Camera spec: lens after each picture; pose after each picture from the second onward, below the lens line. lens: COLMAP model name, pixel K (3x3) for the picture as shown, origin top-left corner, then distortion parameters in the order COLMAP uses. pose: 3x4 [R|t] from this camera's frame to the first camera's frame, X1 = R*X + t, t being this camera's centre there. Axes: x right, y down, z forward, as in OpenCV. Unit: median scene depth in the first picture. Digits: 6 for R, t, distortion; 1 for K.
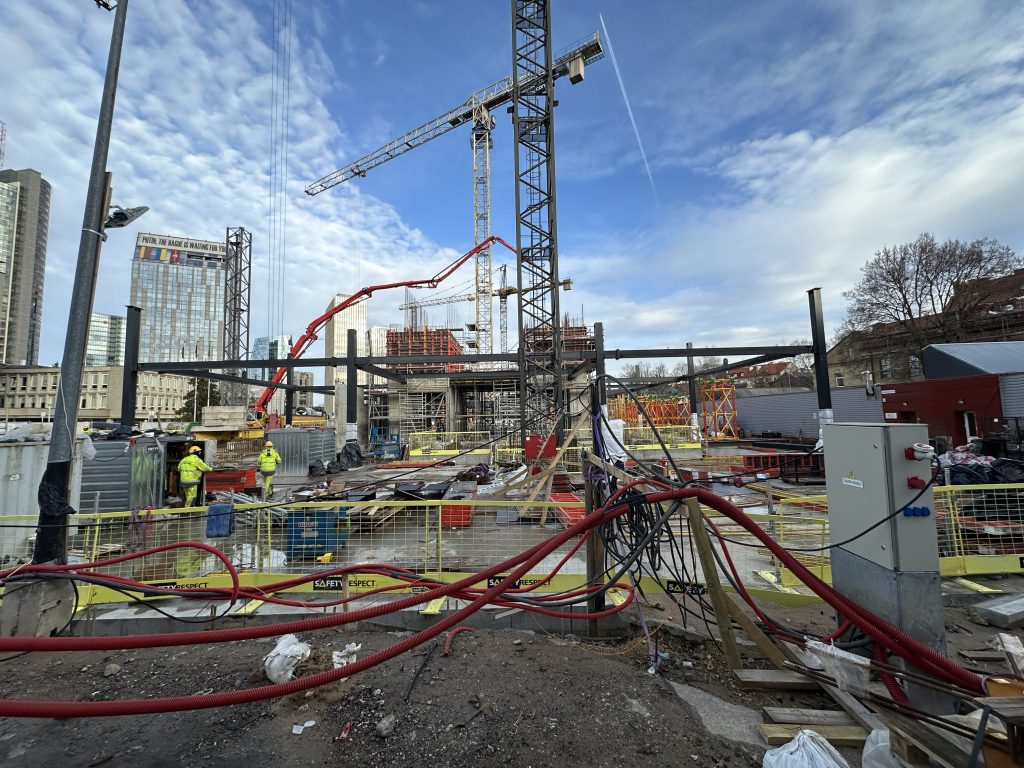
lens RADIAL K [[628.4, 0, 511.6], [0, 628.4, 348.0], [0, 0, 1]] dist [0.031488, -0.002090]
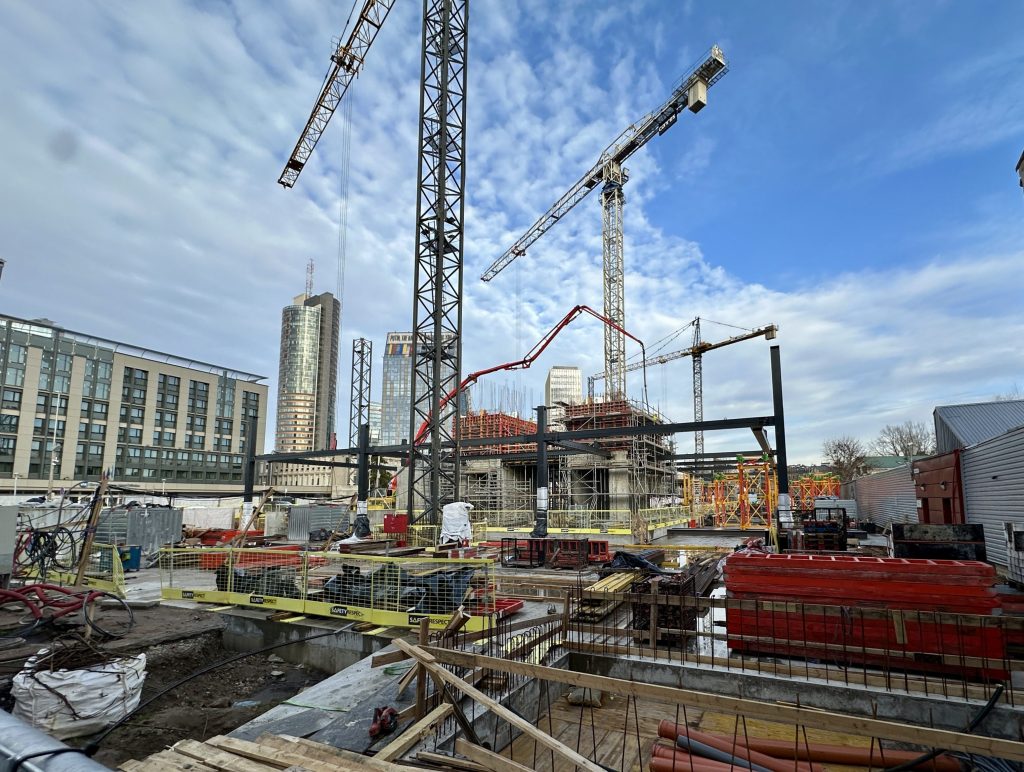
lens RADIAL K [[795.1, 0, 513.6], [0, 795.1, 370.8], [0, 0, 1]] dist [0.098485, -0.161946]
pose [[0.792591, -0.083063, -0.604070, 0.270884], [0.062329, 0.996525, -0.055248, -0.008939], [0.606560, 0.006138, 0.795014, -0.015489]]
